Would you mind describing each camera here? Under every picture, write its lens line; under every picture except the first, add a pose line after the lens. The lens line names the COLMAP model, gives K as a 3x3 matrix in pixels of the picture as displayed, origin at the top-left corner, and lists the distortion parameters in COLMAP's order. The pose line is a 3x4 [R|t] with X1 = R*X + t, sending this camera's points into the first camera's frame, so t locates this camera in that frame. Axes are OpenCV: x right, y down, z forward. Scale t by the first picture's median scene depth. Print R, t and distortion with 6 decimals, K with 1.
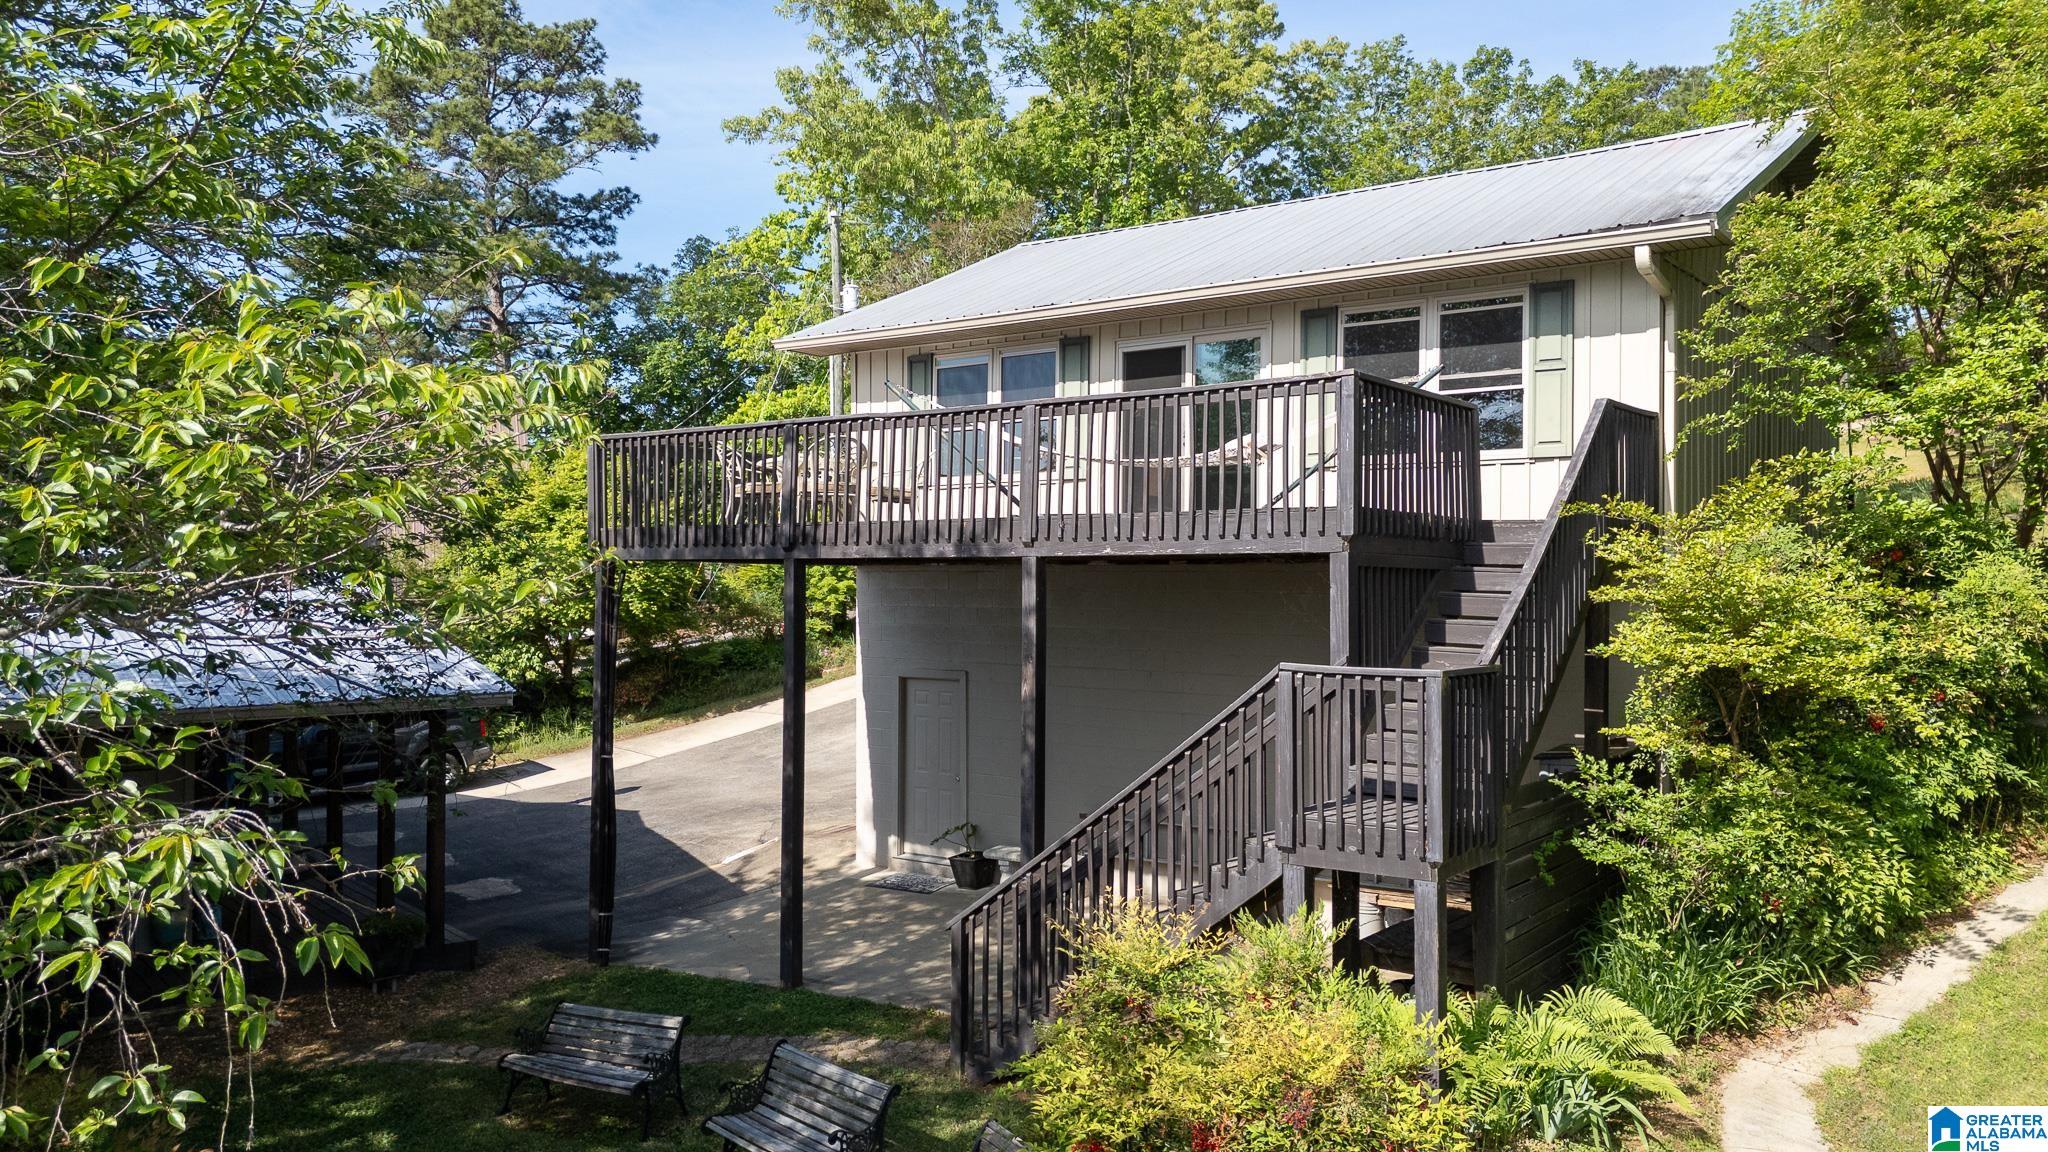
lens RADIAL K [[1513.4, 0, 1032.2], [0, 1513.4, 574.3], [0, 0, 1]] dist [0.069988, -0.069425]
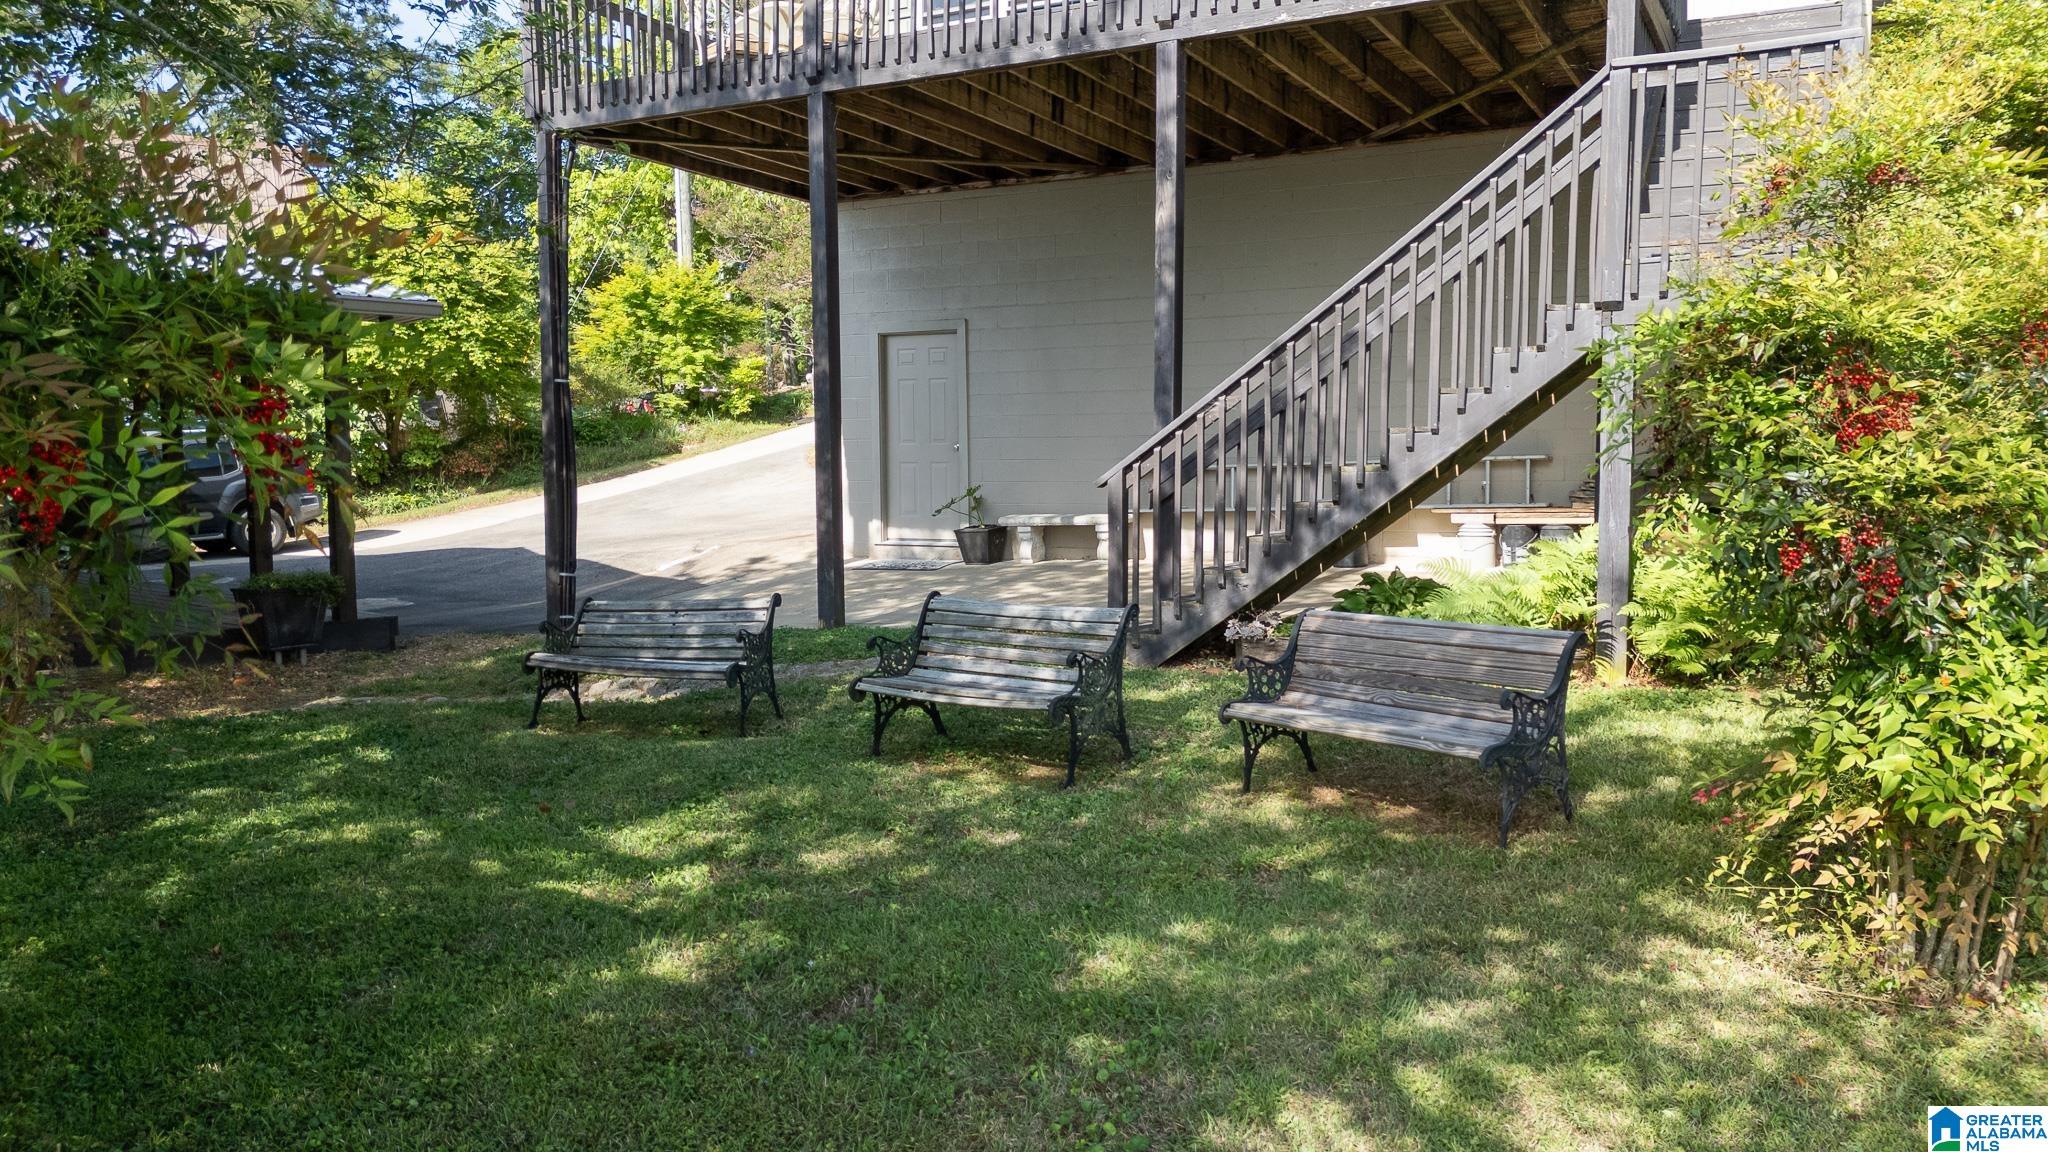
lens RADIAL K [[1513.4, 0, 1032.2], [0, 1513.4, 574.3], [0, 0, 1]] dist [0.069988, -0.069425]
pose [[0.990142, -0.018968, 0.138774, -0.154385], [0.006668, 0.996048, 0.088568, 0.160010], [-0.139905, -0.086770, 0.986356, 0.167946]]
